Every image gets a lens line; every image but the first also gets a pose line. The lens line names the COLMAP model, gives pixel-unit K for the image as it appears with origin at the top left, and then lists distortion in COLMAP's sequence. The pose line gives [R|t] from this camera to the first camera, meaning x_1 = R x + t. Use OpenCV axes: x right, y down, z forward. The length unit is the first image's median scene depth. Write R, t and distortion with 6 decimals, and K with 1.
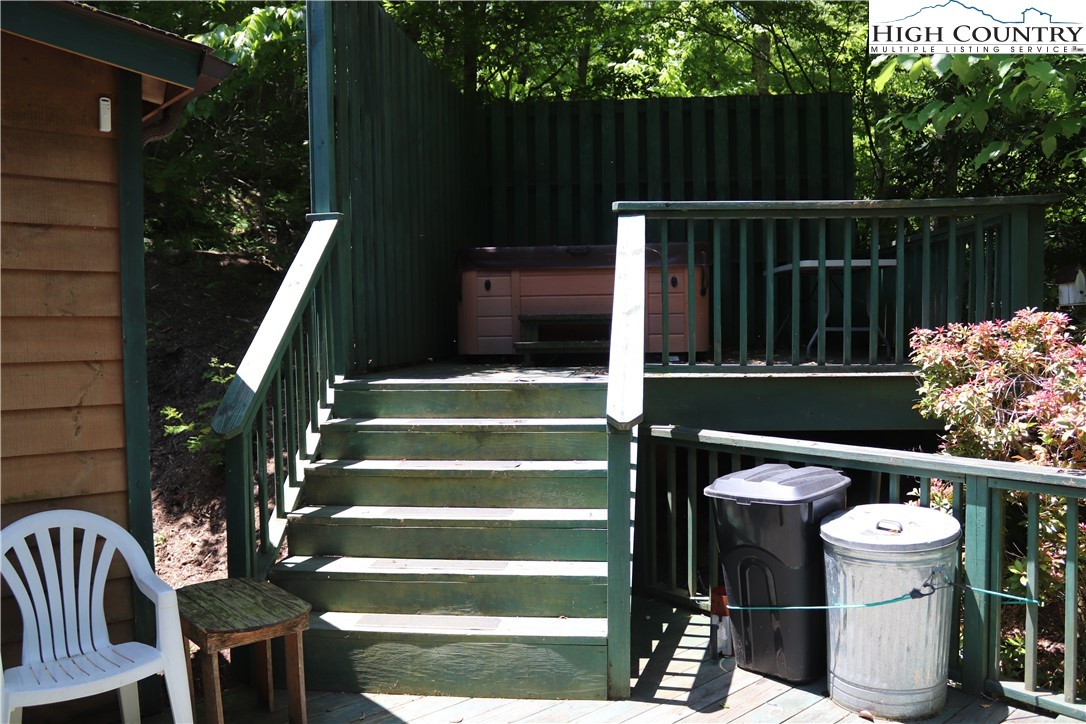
lens RADIAL K [[899.9, 0, 541.0], [0, 899.9, 351.6], [0, 0, 1]] dist [-0.172363, 0.159172]
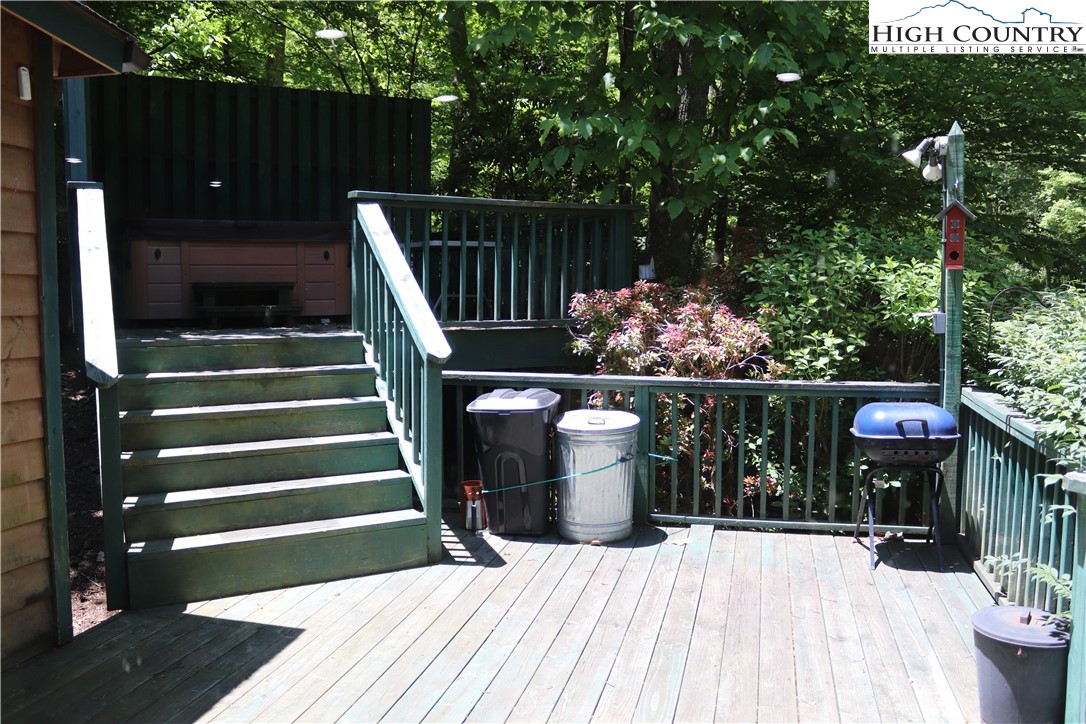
lens RADIAL K [[899.9, 0, 541.0], [0, 899.9, 351.6], [0, 0, 1]] dist [-0.172363, 0.159172]
pose [[0.815423, -0.027774, 0.578200, -0.526310], [0.010618, 0.999398, 0.033032, 0.022442], [-0.578769, -0.020796, 0.815226, -0.199331]]
